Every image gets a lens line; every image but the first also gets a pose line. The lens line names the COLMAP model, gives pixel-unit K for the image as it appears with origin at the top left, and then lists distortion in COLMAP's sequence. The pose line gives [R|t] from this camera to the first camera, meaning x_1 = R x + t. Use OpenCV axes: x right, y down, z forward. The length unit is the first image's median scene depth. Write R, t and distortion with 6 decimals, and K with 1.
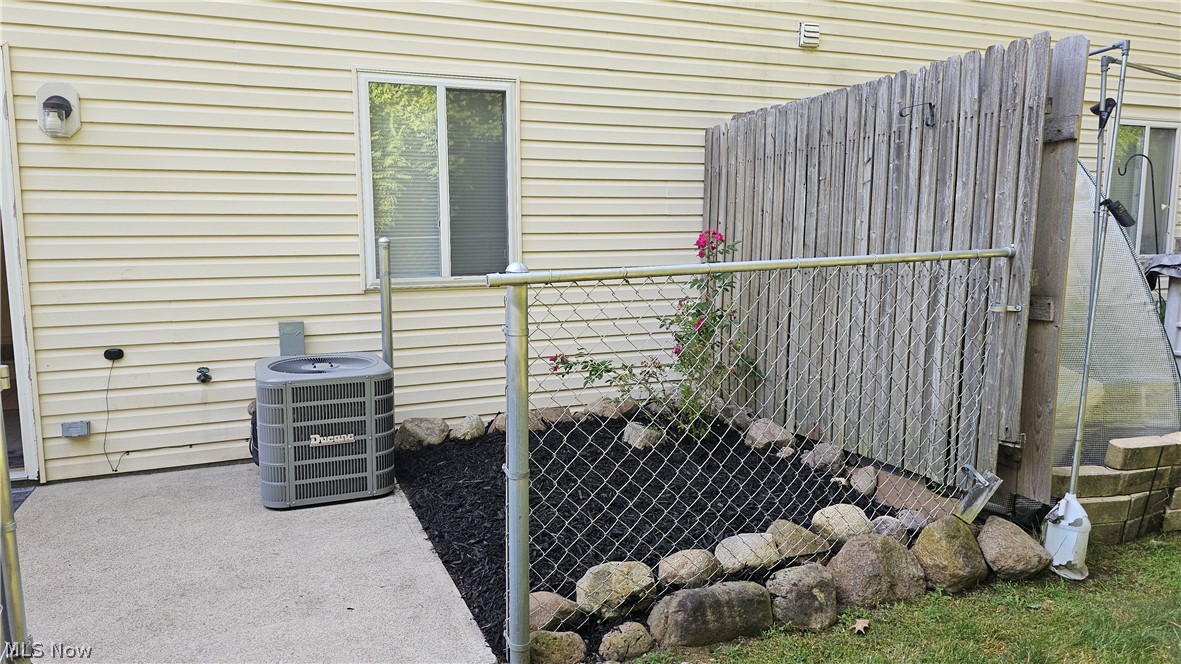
lens RADIAL K [[783.2, 0, 578.4], [0, 783.2, 326.5], [0, 0, 1]] dist [0.042497, -0.037073]
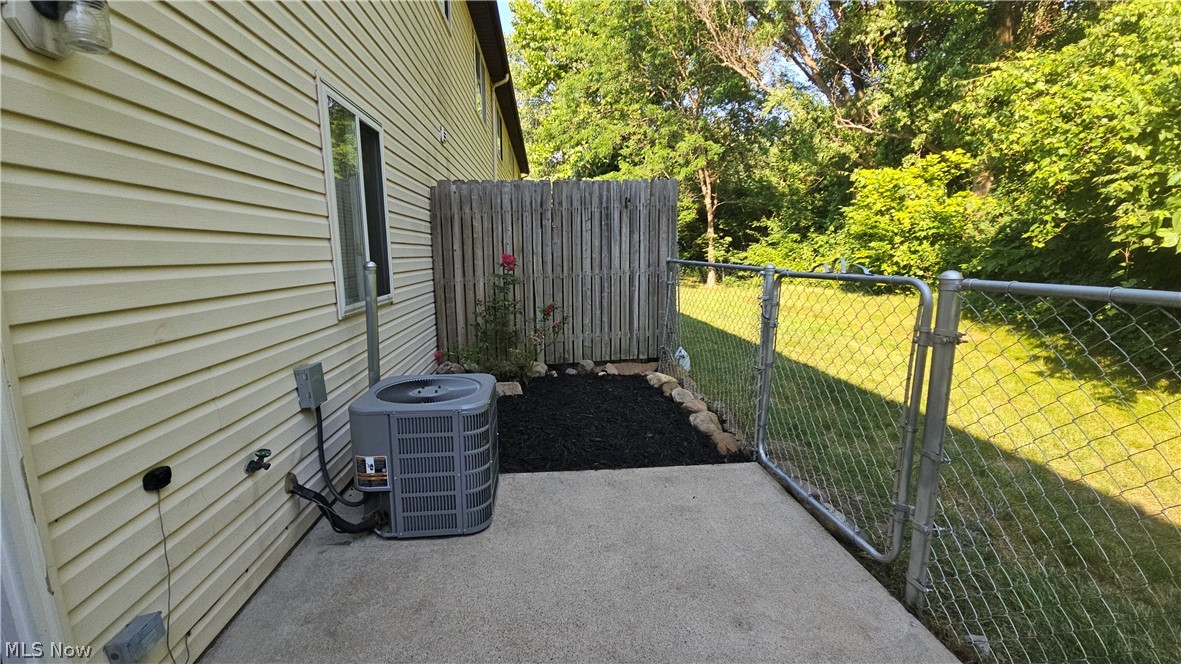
lens RADIAL K [[477.2, 0, 595.4], [0, 477.2, 326.6], [0, 0, 1]] dist [-0.007038, -0.003190]
pose [[0.284608, -0.146438, 0.947393, -0.861509], [0.131896, 0.984847, 0.112604, -0.073086], [-0.949527, 0.092909, 0.299610, 0.639462]]
